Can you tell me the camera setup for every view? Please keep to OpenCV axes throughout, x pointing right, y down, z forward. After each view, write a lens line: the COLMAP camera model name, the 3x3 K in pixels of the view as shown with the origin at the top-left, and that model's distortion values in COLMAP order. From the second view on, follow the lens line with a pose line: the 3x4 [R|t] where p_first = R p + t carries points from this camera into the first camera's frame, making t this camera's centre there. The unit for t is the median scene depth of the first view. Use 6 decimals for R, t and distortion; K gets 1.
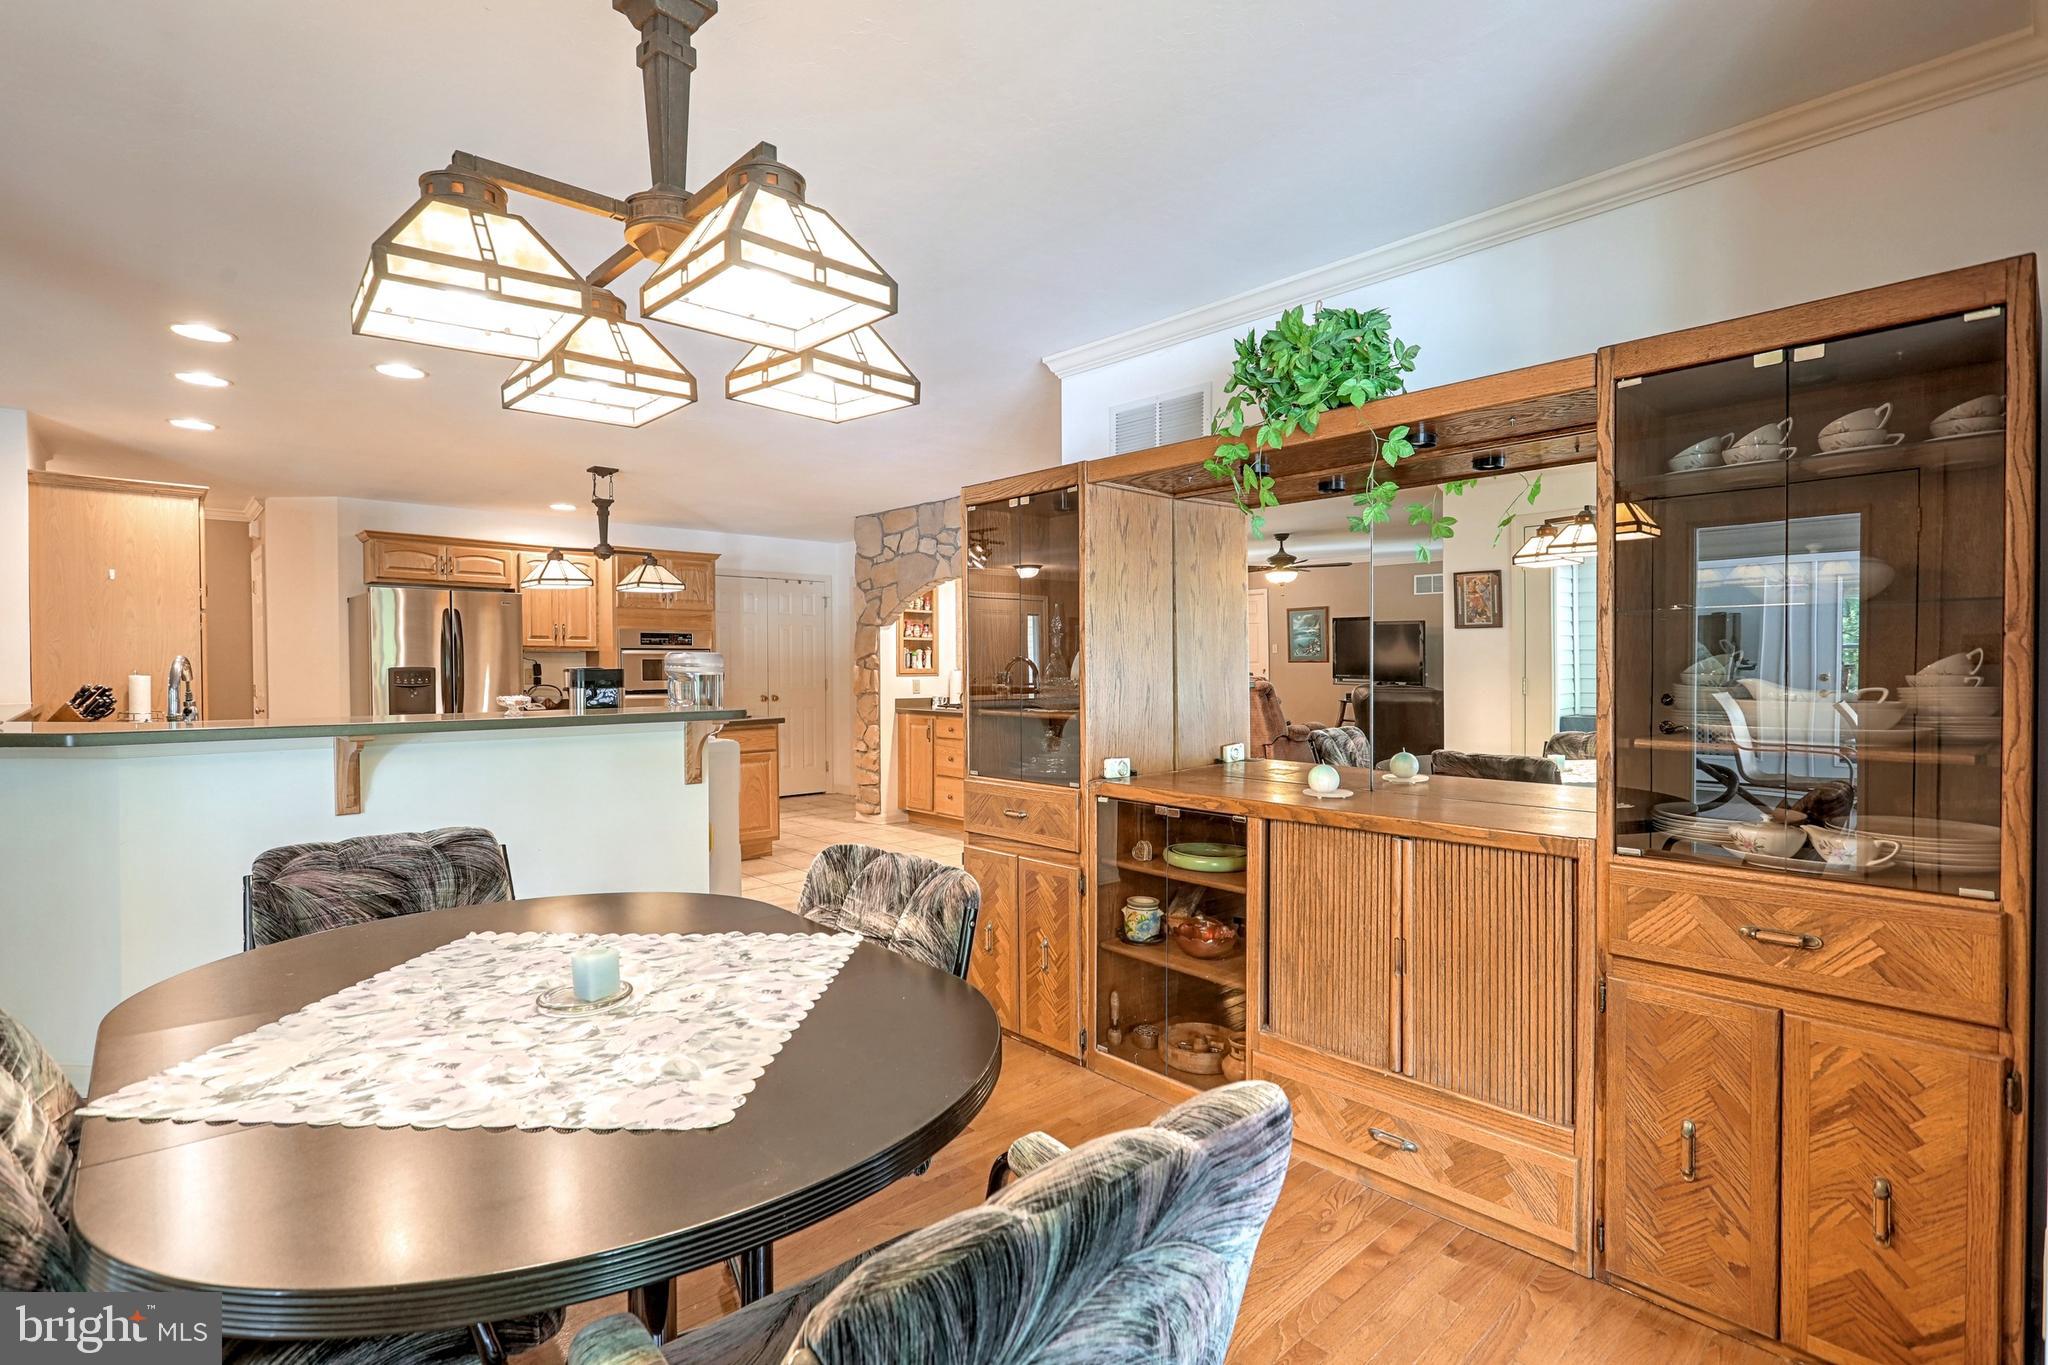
lens RADIAL K [[967.1, 0, 1014.6], [0, 967.1, 682.0], [0, 0, 1]] dist [-0.002141, 0.001321]
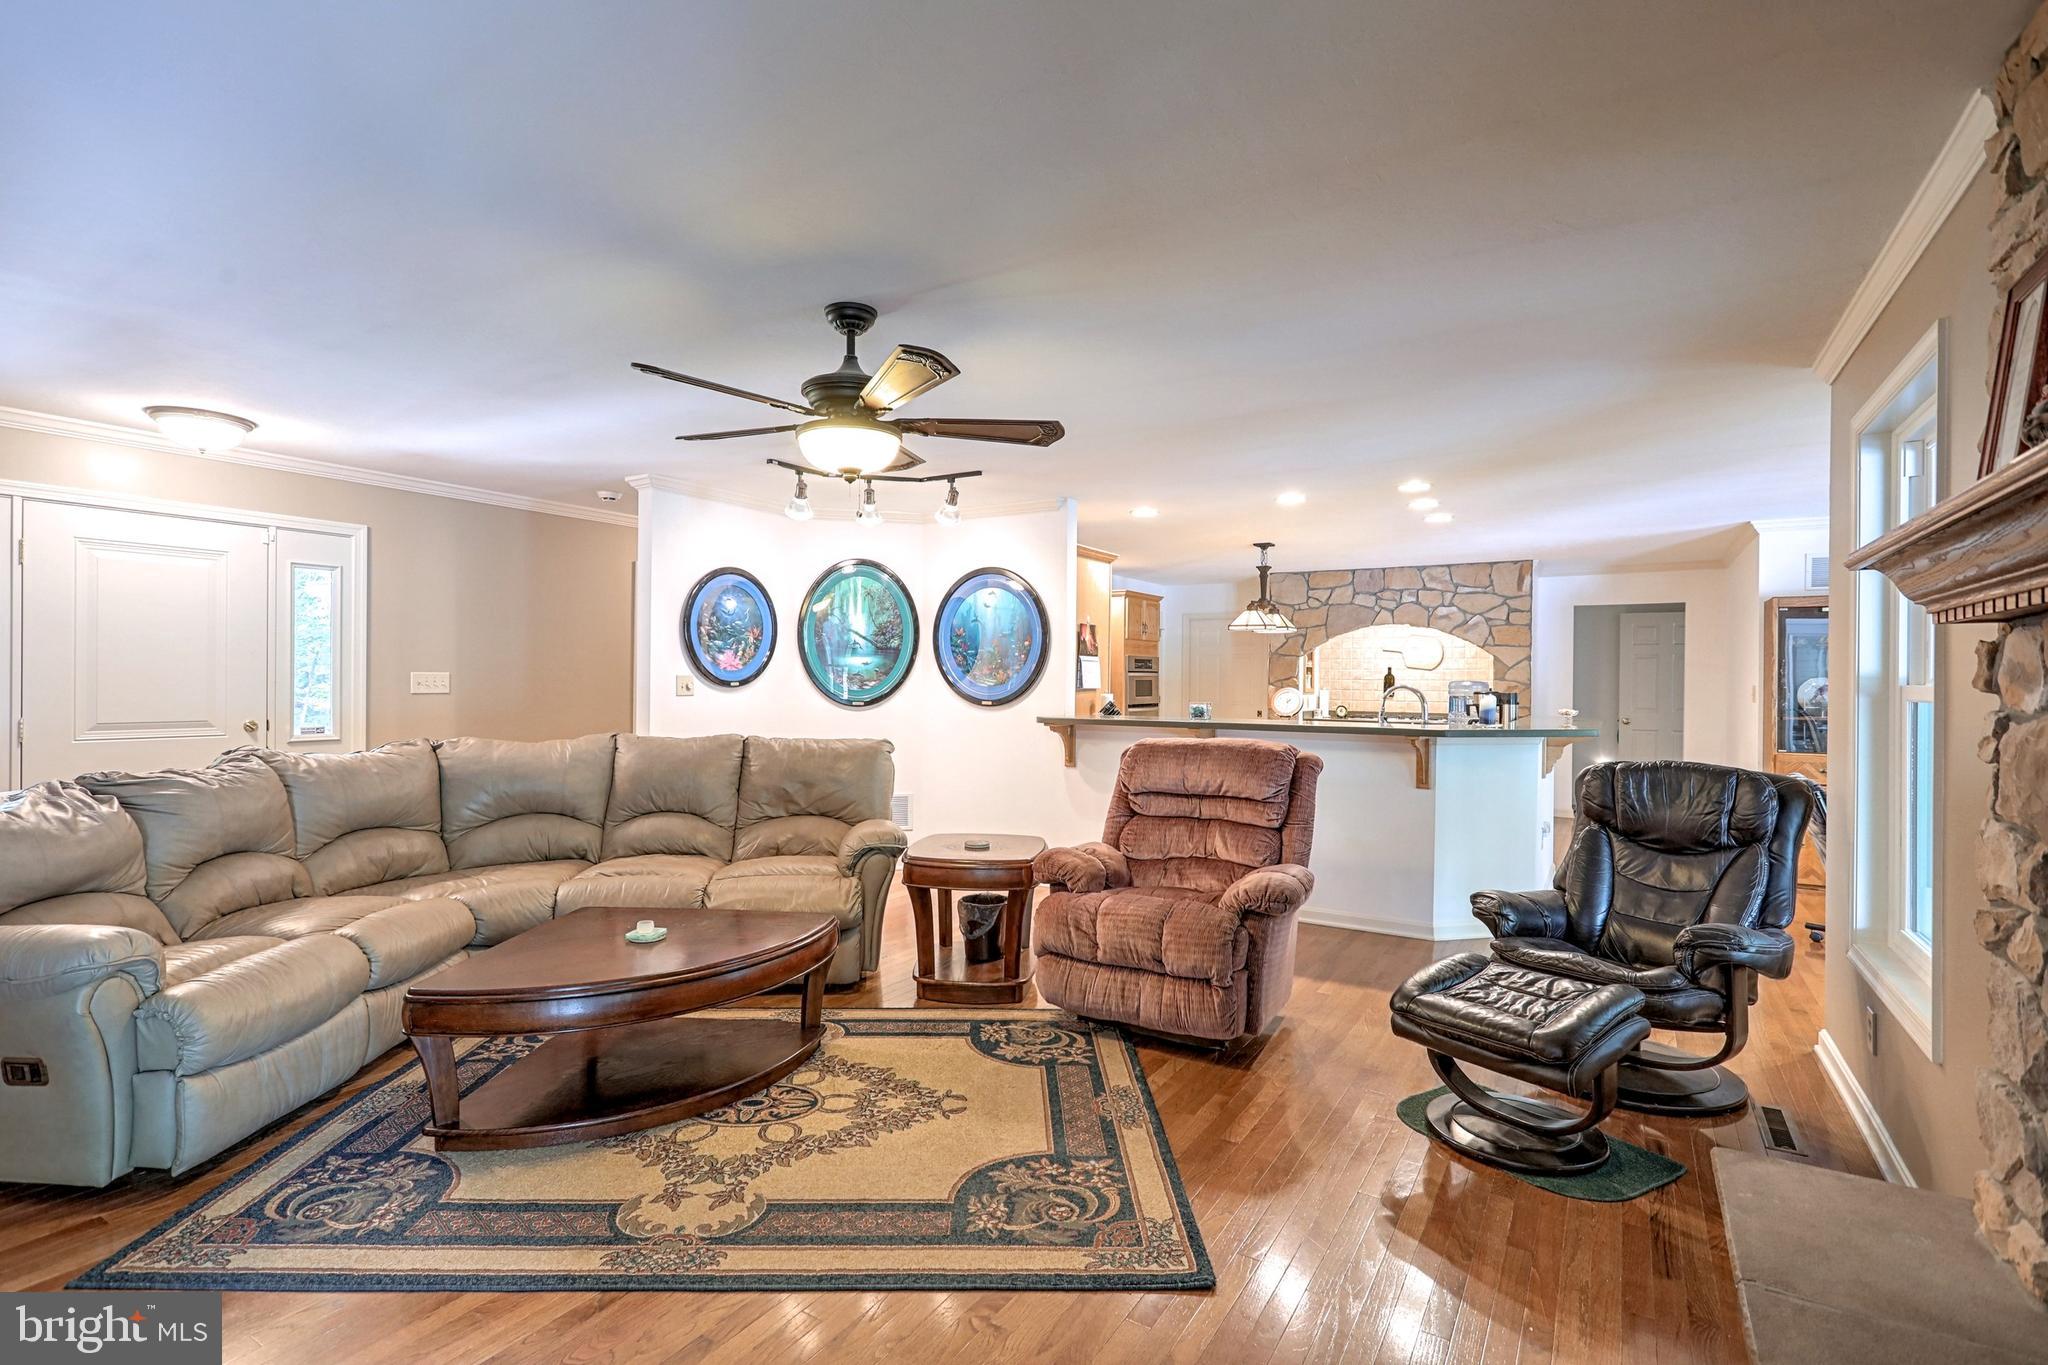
lens RADIAL K [[967.1, 0, 1014.6], [0, 967.1, 682.0], [0, 0, 1]] dist [-0.002141, 0.001321]
pose [[0.964700, 0.011225, 0.263112, -0.915358], [-0.007614, 0.999862, -0.014743, -0.000384], [-0.263241, 0.012219, 0.964653, -0.188871]]
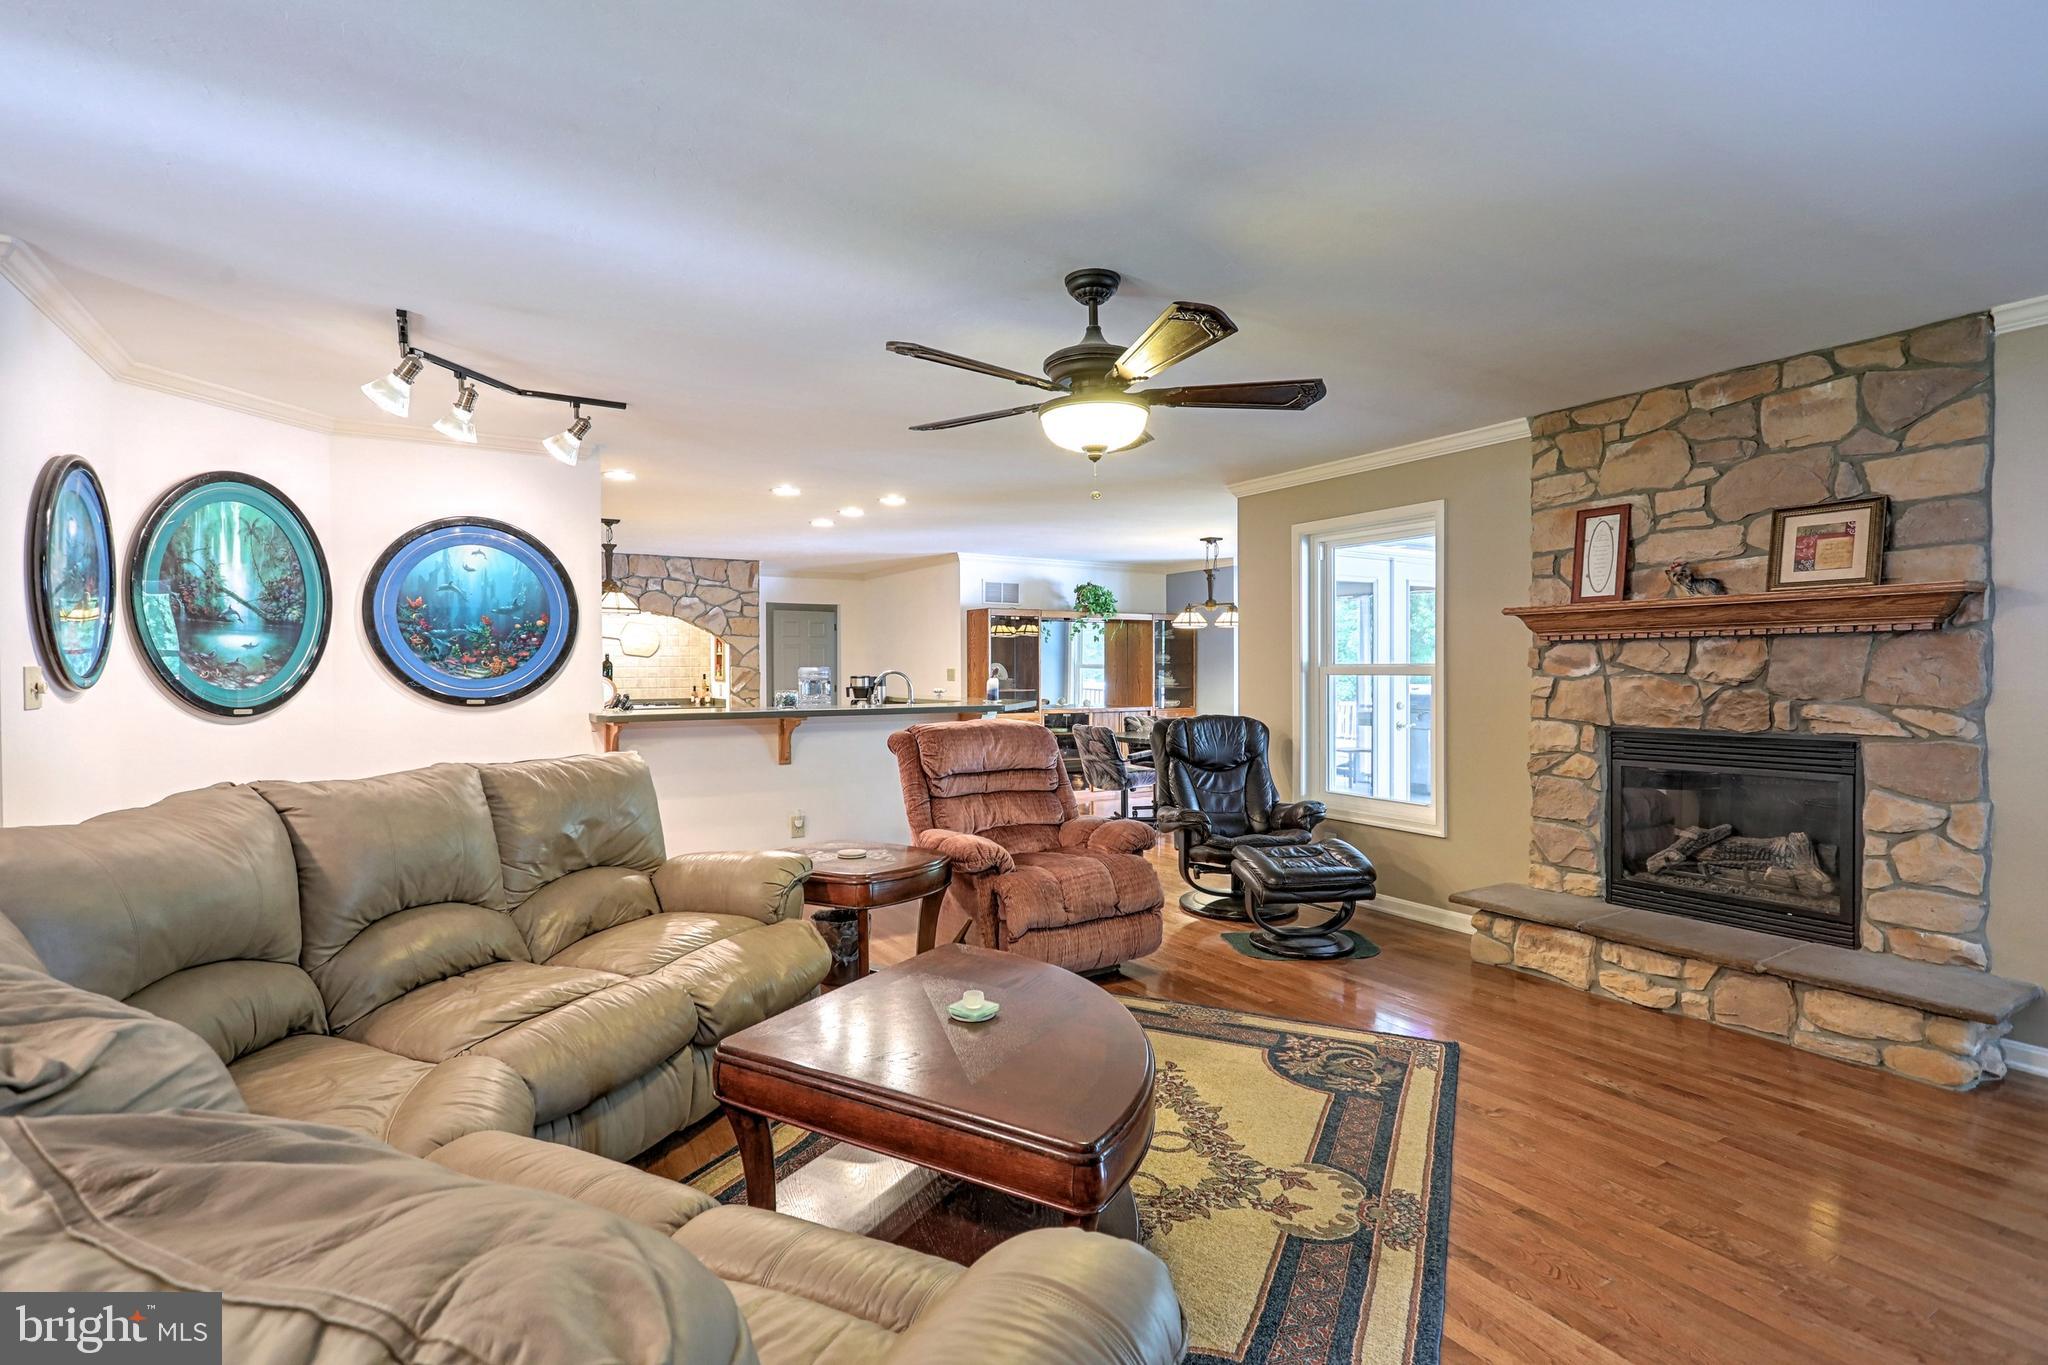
lens RADIAL K [[967.1, 0, 1014.6], [0, 967.1, 682.0], [0, 0, 1]] dist [-0.002141, 0.001321]
pose [[0.196780, -0.009671, 0.980400, -1.270907], [0.017711, 0.999823, 0.006308, -0.005088], [-0.980288, 0.016123, 0.196917, 0.187609]]
